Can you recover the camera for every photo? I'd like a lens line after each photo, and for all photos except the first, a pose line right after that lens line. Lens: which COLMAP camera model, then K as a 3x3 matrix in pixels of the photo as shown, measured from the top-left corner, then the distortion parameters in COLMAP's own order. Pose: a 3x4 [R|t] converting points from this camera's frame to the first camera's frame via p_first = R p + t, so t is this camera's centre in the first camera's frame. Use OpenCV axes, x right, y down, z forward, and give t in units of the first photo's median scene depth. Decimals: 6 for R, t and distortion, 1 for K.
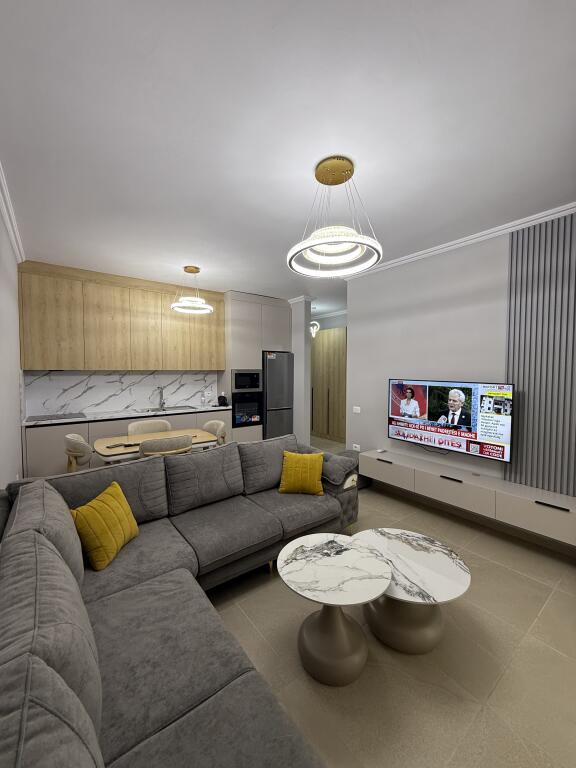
lens RADIAL K [[305.9, 0, 289.7], [0, 305.9, 381.3], [0, 0, 1]] dist [0.007892, 0.000568]
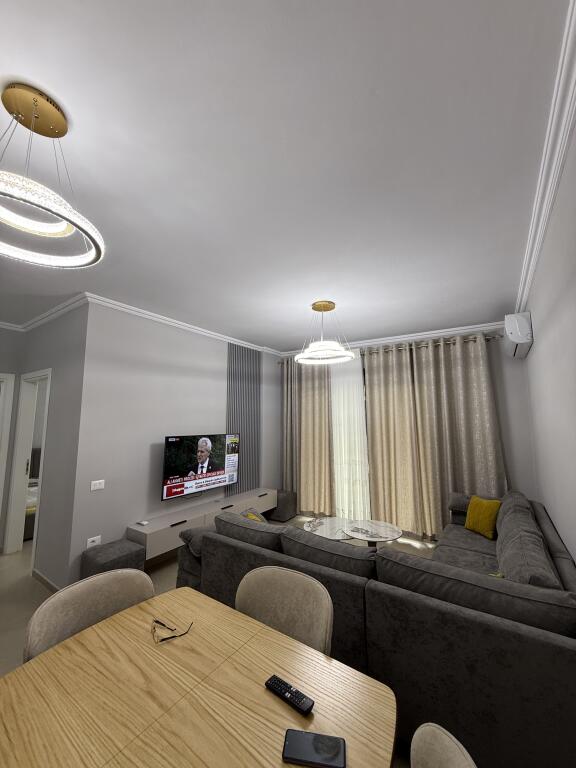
lens RADIAL K [[305.9, 0, 288.7], [0, 305.9, 385.0], [0, 0, 1]] dist [0.007892, 0.000568]
pose [[-0.301682, 0.114932, 0.946456, -0.646334], [0.043298, 0.993335, -0.106823, -0.043697], [-0.952425, 0.008753, -0.304647, 0.836336]]
